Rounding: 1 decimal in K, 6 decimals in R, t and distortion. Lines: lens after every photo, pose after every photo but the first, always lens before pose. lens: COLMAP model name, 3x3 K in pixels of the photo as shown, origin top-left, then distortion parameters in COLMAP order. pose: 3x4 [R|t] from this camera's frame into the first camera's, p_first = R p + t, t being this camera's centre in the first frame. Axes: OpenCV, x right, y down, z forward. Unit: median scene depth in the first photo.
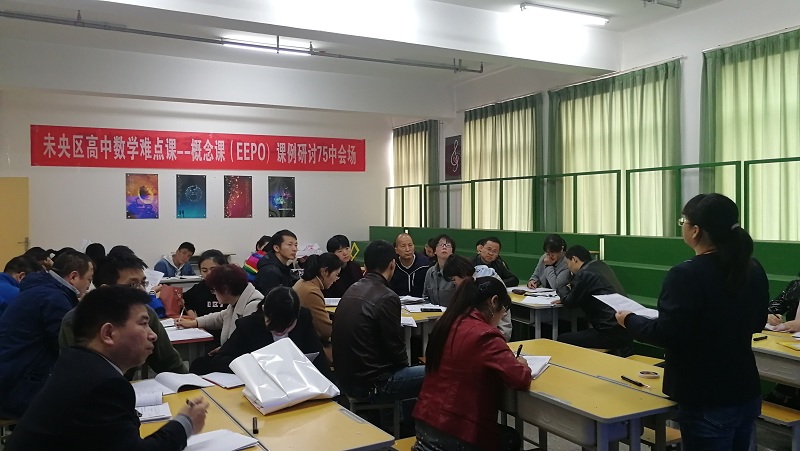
lens RADIAL K [[631.8, 0, 398.9], [0, 631.8, 214.4], [0, 0, 1]] dist [0.034389, -0.006290]
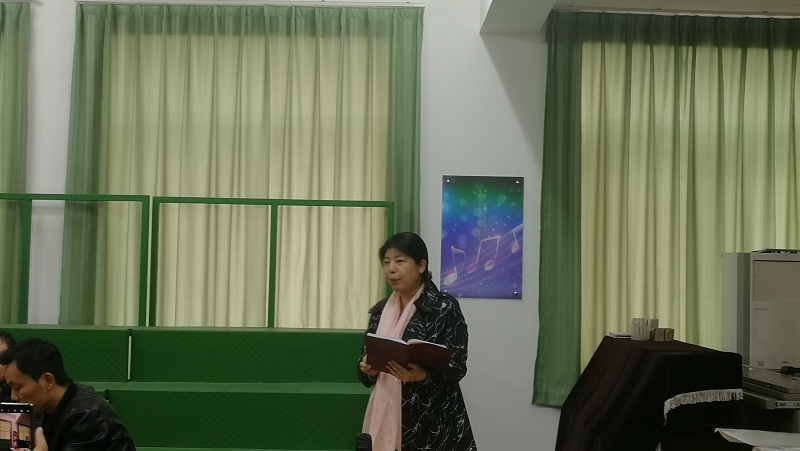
lens RADIAL K [[1014.1, 0, 400.0], [0, 1014.1, 225.5], [0, 0, 1]] dist [0.013224, 0.014202]
pose [[0.485766, 0.060449, 0.871996, -0.165010], [-0.015208, 0.998039, -0.060714, -0.001026], [-0.873957, 0.016232, 0.485733, 0.293008]]
